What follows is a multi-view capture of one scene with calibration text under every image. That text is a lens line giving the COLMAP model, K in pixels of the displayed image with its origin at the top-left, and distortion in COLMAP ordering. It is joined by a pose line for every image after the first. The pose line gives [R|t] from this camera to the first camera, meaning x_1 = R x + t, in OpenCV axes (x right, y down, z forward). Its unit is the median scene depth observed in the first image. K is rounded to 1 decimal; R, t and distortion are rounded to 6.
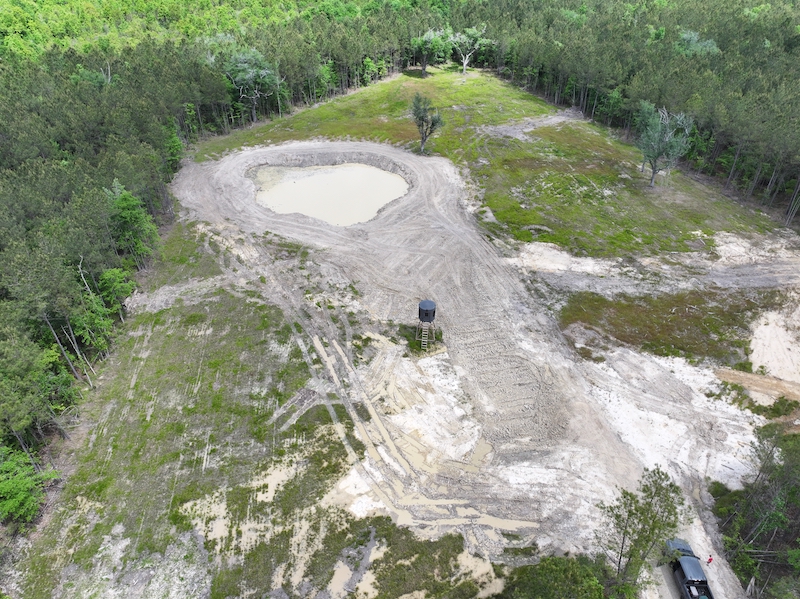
lens RADIAL K [[561.9, 0, 400.0], [0, 561.9, 299.5], [0, 0, 1]] dist [0.002145, 0.002832]
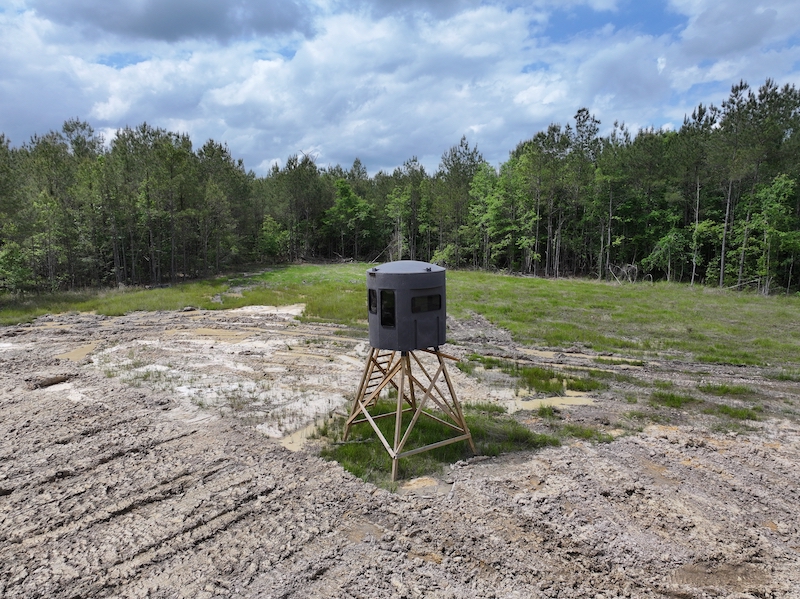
lens RADIAL K [[561.9, 0, 400.0], [0, 561.9, 299.5], [0, 0, 1]] dist [0.002145, 0.002832]
pose [[-0.781290, 0.093044, -0.617194, 0.146626], [-0.353046, 0.749571, 0.559912, -0.080899], [0.514727, 0.655352, -0.552784, 0.900302]]
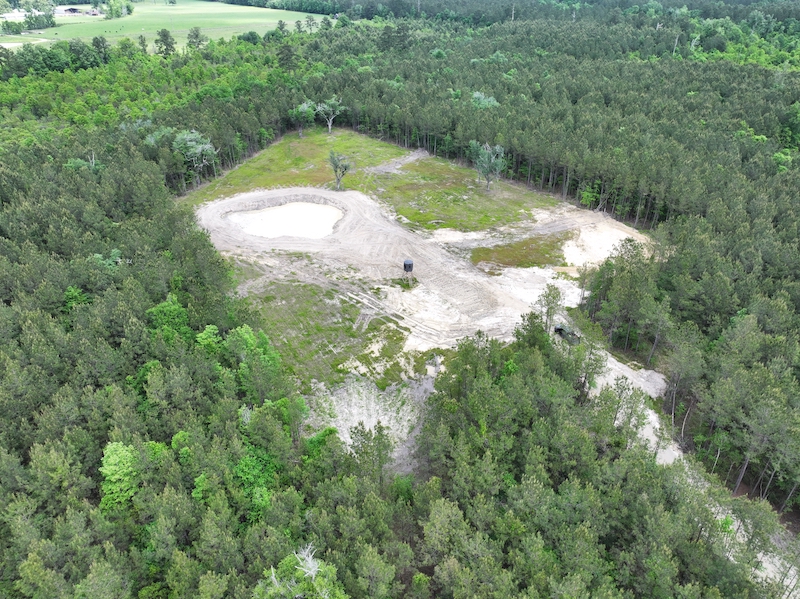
lens RADIAL K [[561.9, 0, 400.0], [0, 561.9, 299.5], [0, 0, 1]] dist [0.002145, 0.002832]
pose [[0.933492, -0.183442, 0.308125, -0.444379], [0.207431, 0.977135, -0.046695, 0.165370], [-0.292513, 0.107504, 0.950199, -0.555649]]
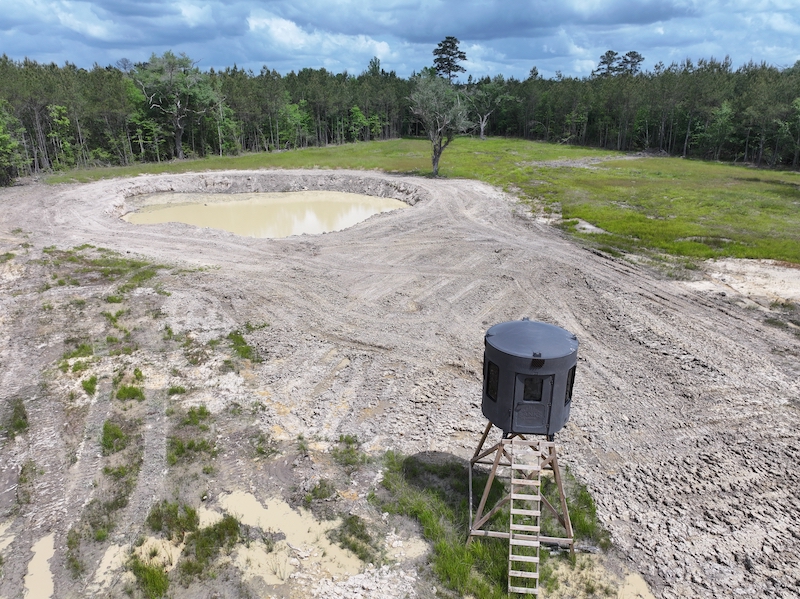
lens RADIAL K [[561.9, 0, 400.0], [0, 561.9, 299.5], [0, 0, 1]] dist [0.002145, 0.002832]
pose [[0.999993, -0.003370, -0.001335, 0.004217], [0.002892, 0.963743, -0.266815, 0.037532], [0.002186, 0.266810, 0.963747, 0.654115]]
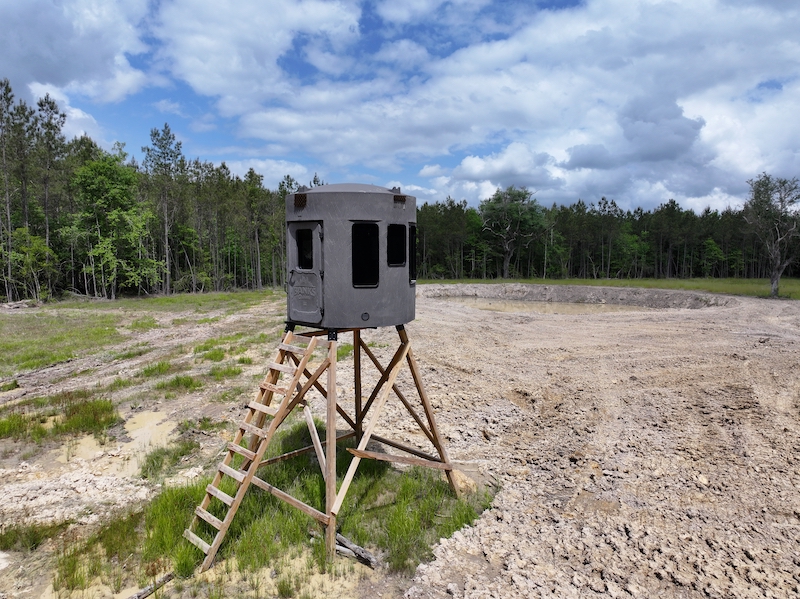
lens RADIAL K [[561.9, 0, 400.0], [0, 561.9, 299.5], [0, 0, 1]] dist [0.002145, 0.002832]
pose [[0.794673, 0.053186, -0.604703, 0.110230], [-0.359411, 0.844008, -0.398089, 0.061782], [0.489201, 0.533688, 0.689826, 0.743656]]
